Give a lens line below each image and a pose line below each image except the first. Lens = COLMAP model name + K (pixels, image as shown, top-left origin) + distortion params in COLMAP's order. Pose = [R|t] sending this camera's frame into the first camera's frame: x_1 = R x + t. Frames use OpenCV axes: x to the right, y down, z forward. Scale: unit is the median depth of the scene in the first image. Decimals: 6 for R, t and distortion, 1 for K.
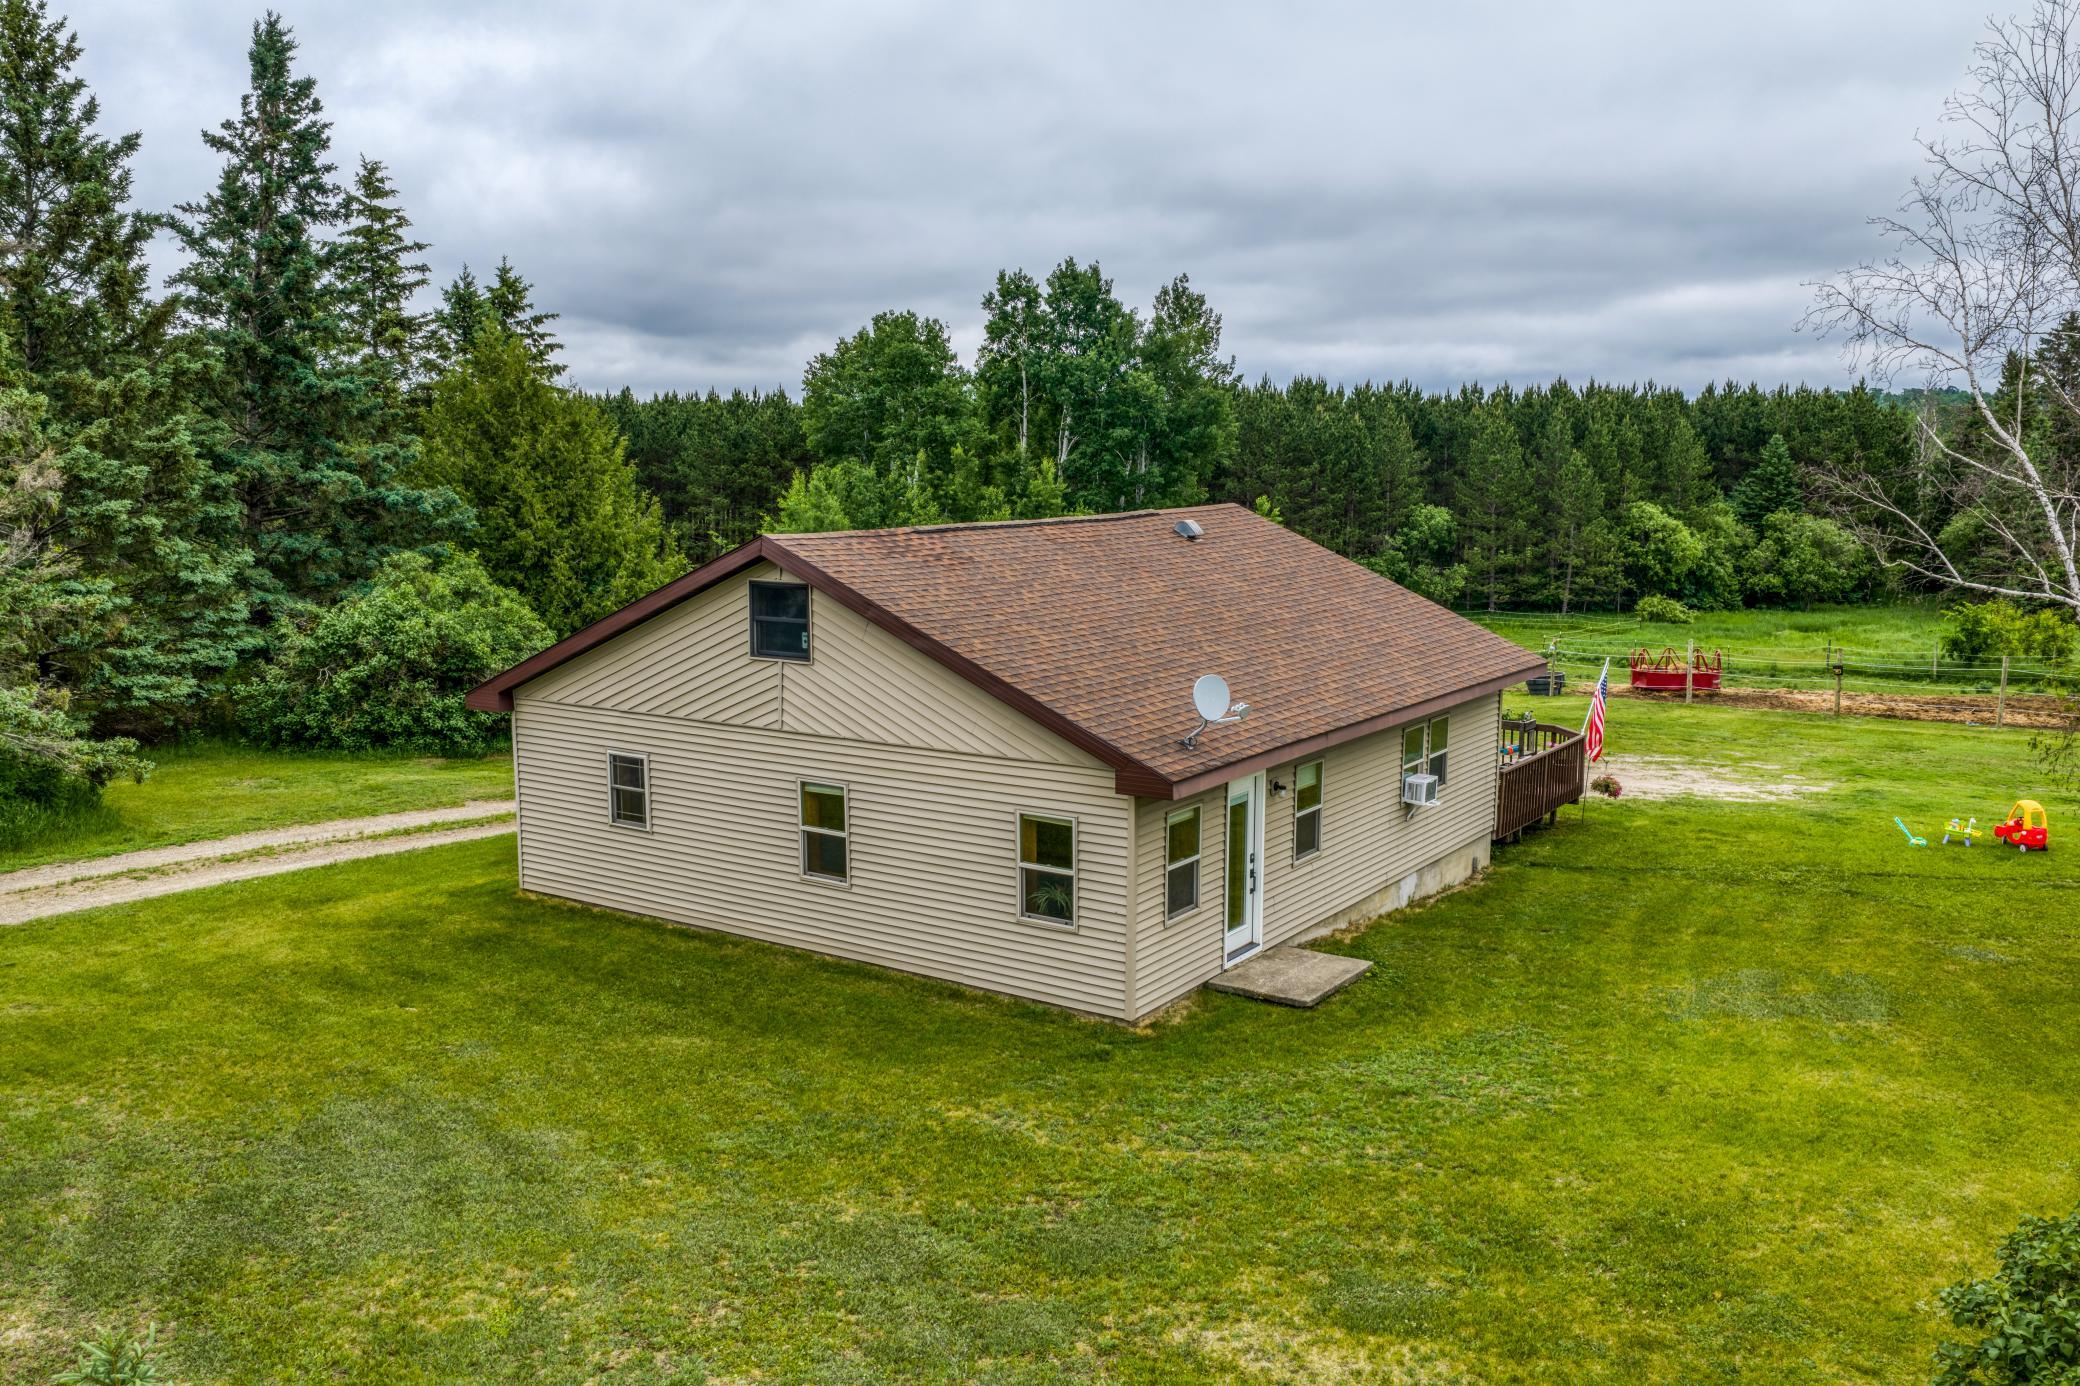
lens RADIAL K [[1721.6, 0, 1037.9], [0, 1721.6, 706.8], [0, 0, 1]] dist [0.029192, -0.039860]
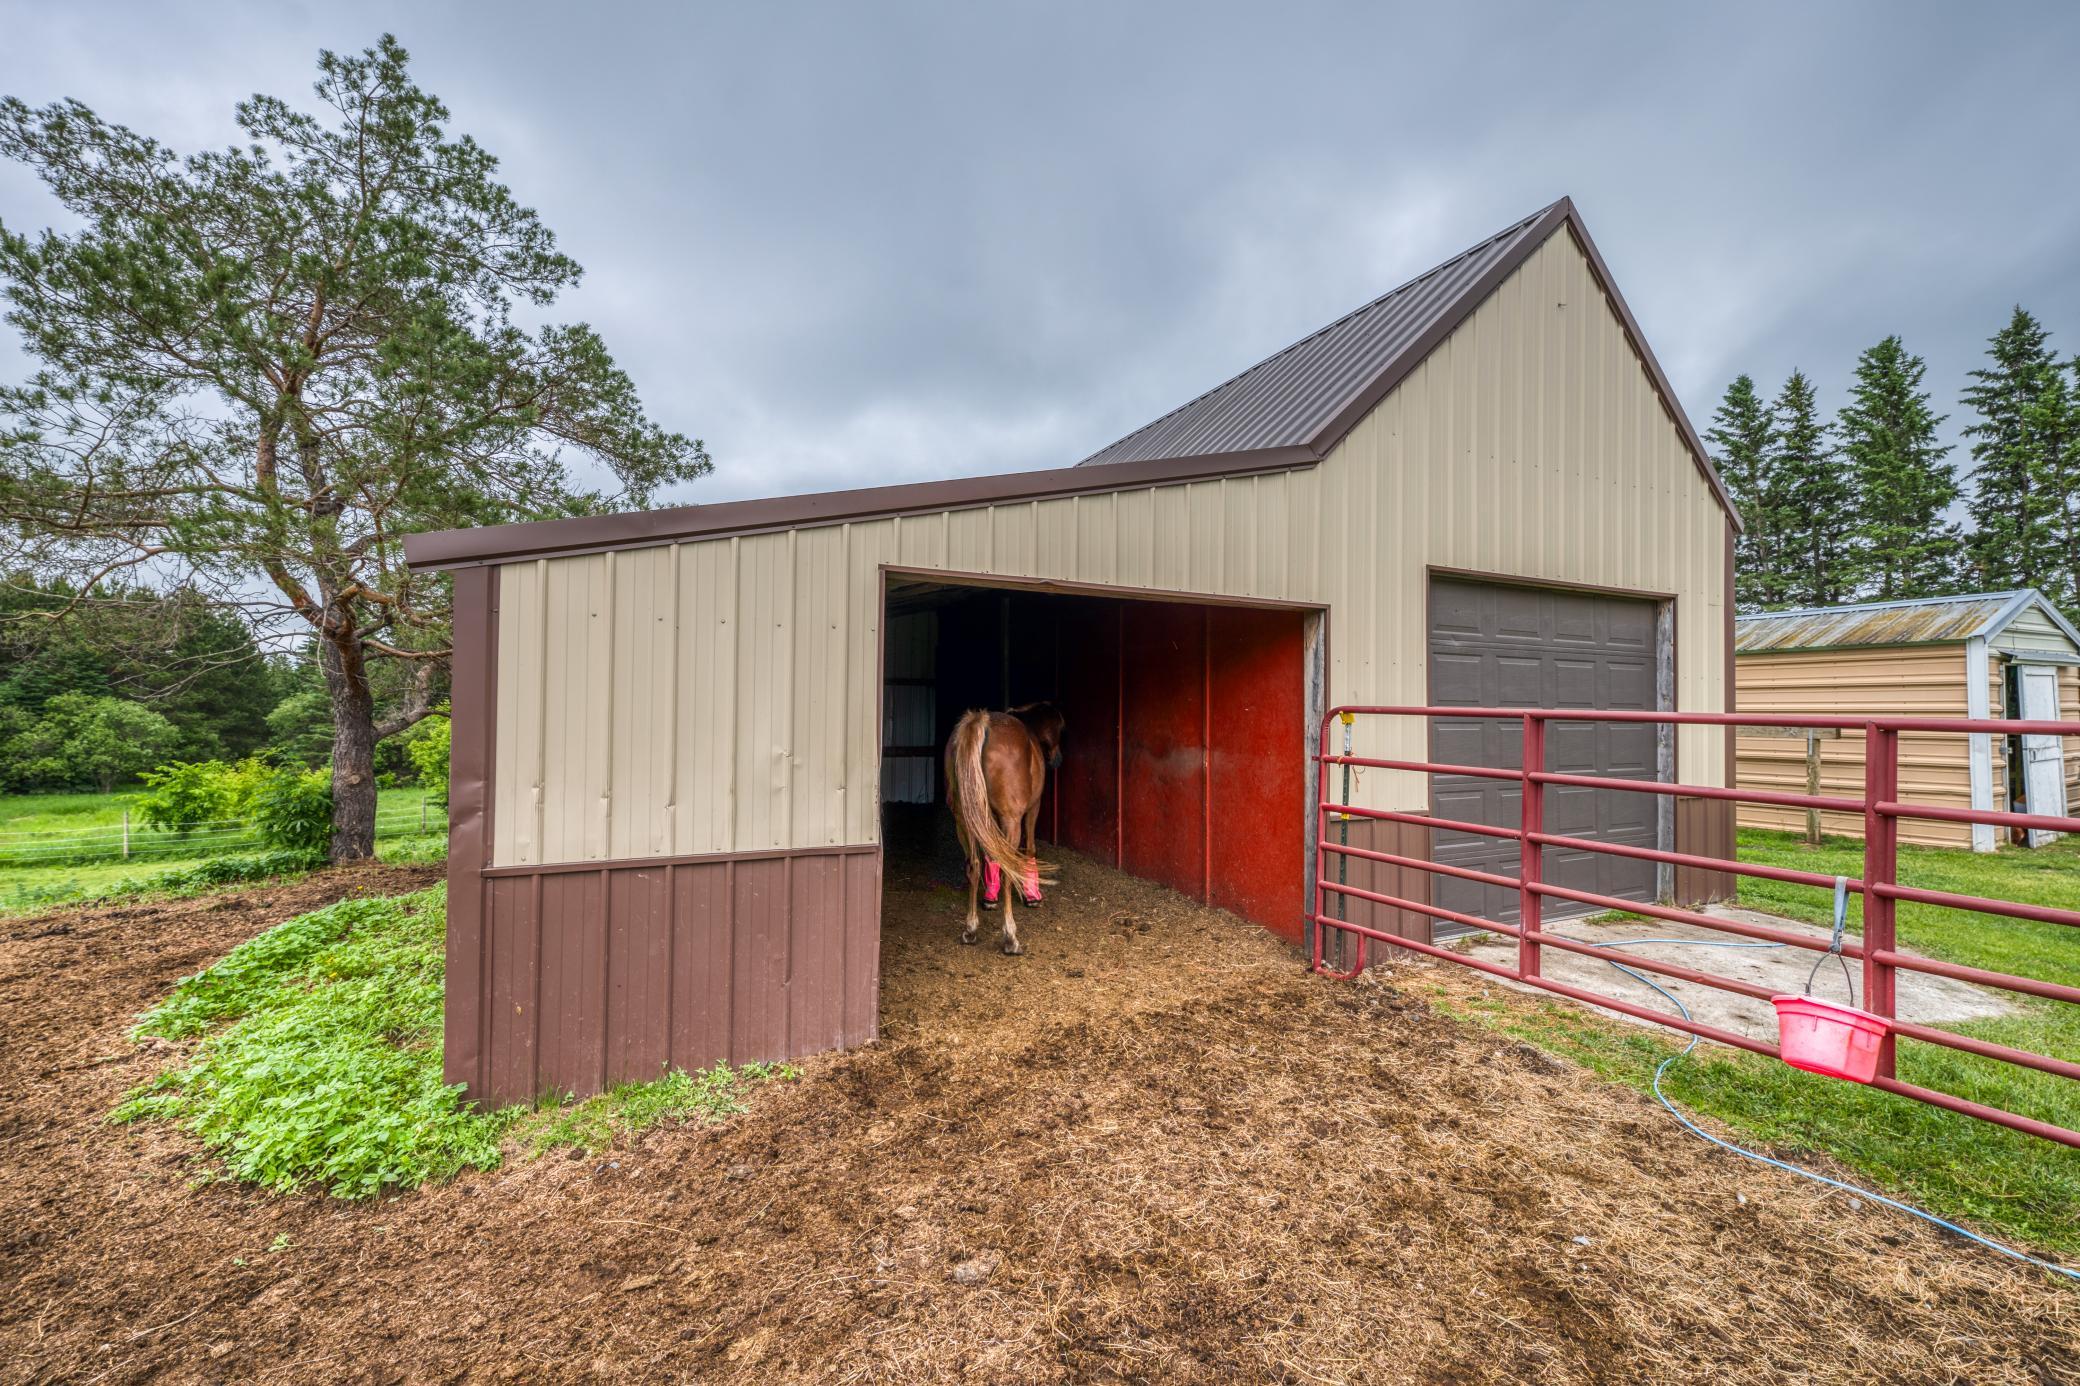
lens RADIAL K [[847.2, 0, 1042.1], [0, 847.2, 687.5], [0, 0, 1]] dist [-0.004136, -0.000095]
pose [[0.442822, 0.032732, 0.896012, 0.831945], [0.120760, 0.988051, -0.095775, -0.013098], [-0.888440, 0.150614, 0.433578, 1.019657]]
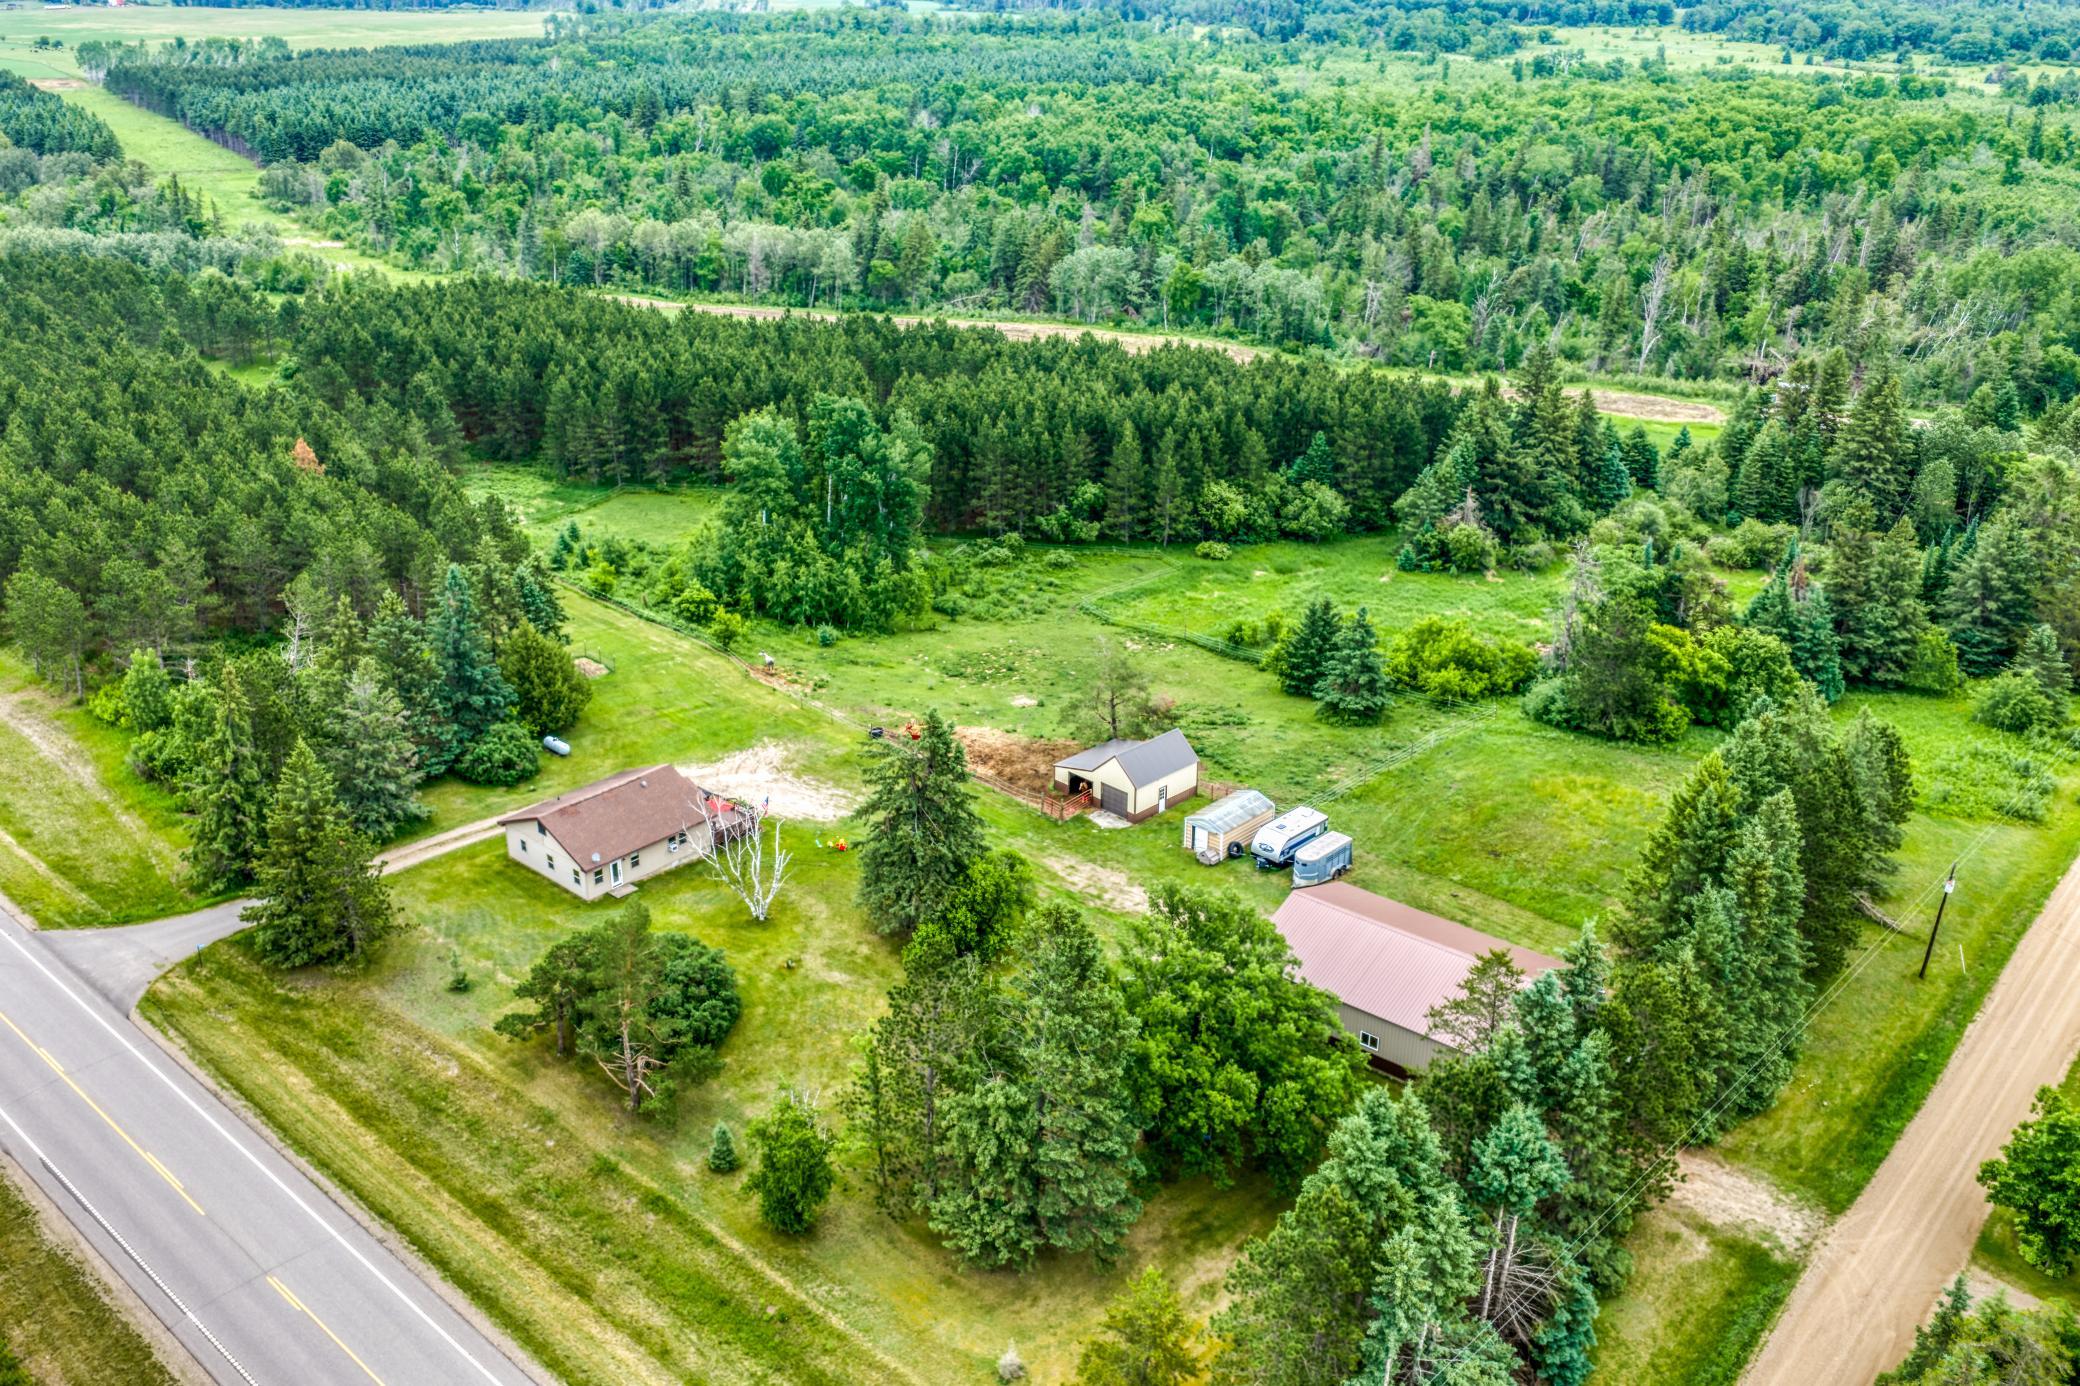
lens RADIAL K [[1721.6, 0, 1045.9], [0, 1721.6, 687.4], [0, 0, 1]] dist [0.029192, -0.039860]
pose [[0.993326, 0.056077, -0.100792, 1.224462], [-0.028917, 0.967025, 0.253035, -1.181851], [0.111658, -0.248431, 0.962192, -2.520030]]
